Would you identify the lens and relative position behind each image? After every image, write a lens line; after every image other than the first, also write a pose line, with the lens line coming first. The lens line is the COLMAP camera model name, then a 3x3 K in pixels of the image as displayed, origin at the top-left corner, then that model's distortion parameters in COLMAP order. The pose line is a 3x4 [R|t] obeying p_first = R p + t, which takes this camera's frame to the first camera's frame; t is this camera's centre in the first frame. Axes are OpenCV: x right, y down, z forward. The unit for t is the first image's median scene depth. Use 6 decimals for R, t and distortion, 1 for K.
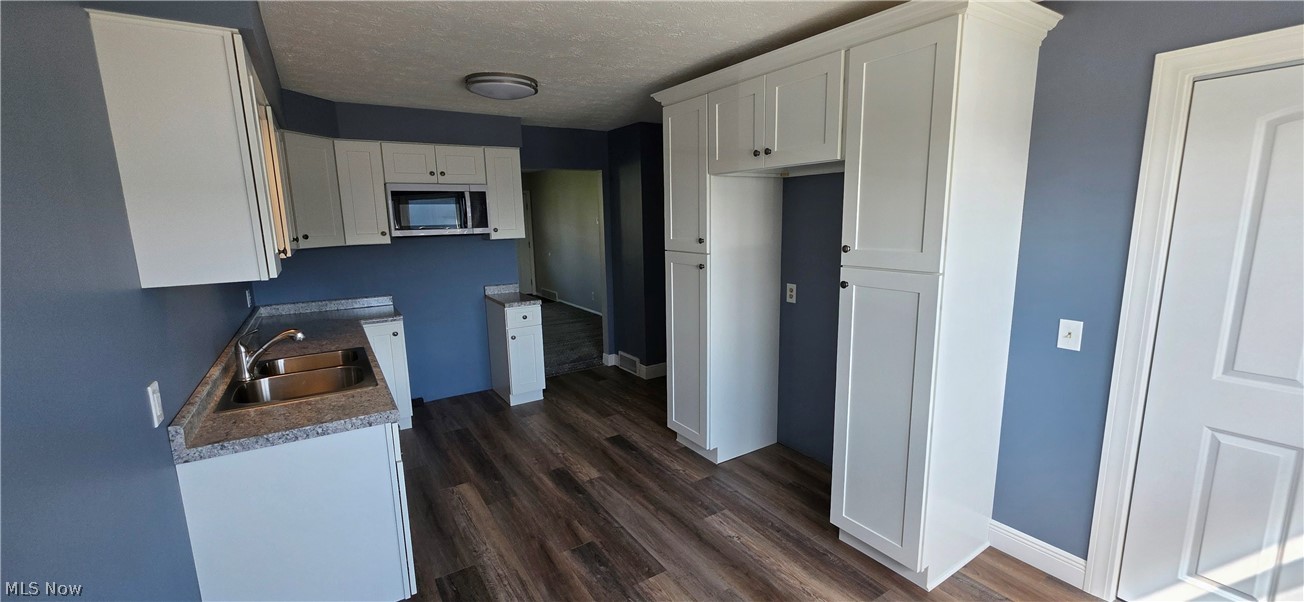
lens RADIAL K [[518.0, 0, 659.4], [0, 518.0, 299.0], [0, 0, 1]] dist [0.001952, 0.000008]
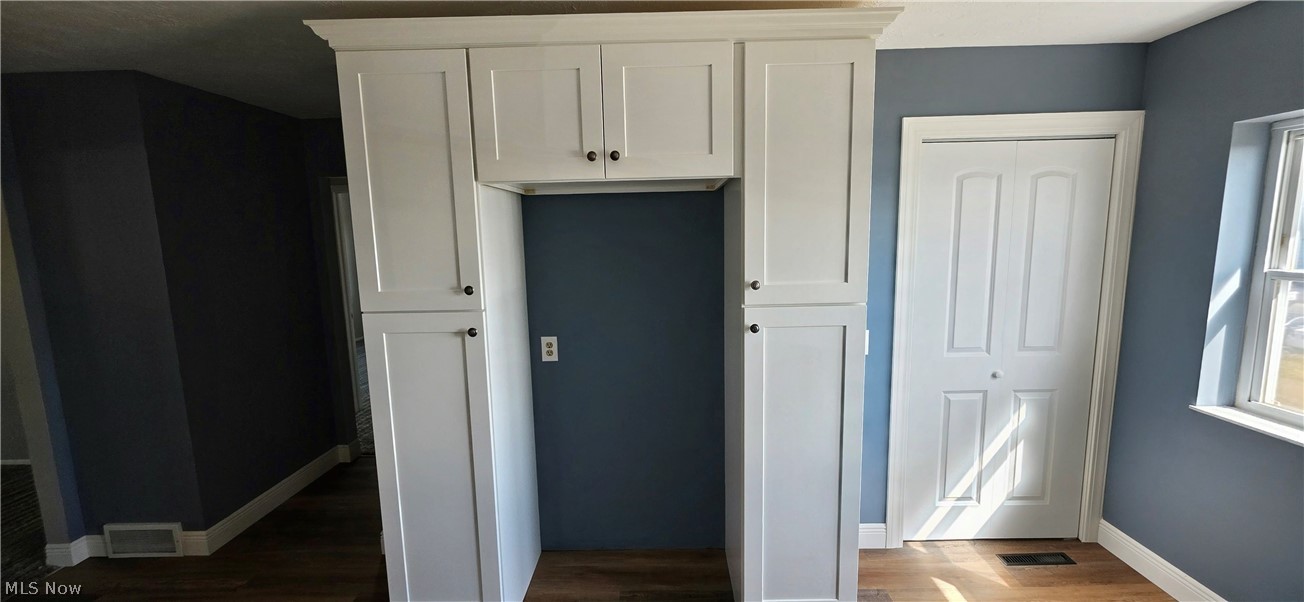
lens RADIAL K [[518.0, 0, 651.0], [0, 518.0, 302.7], [0, 0, 1]] dist [0.001952, 0.000008]
pose [[0.564103, -0.106158, 0.818852, -0.293425], [0.146091, 0.988887, 0.027561, -0.082952], [-0.812678, 0.104080, 0.573343, 0.477191]]
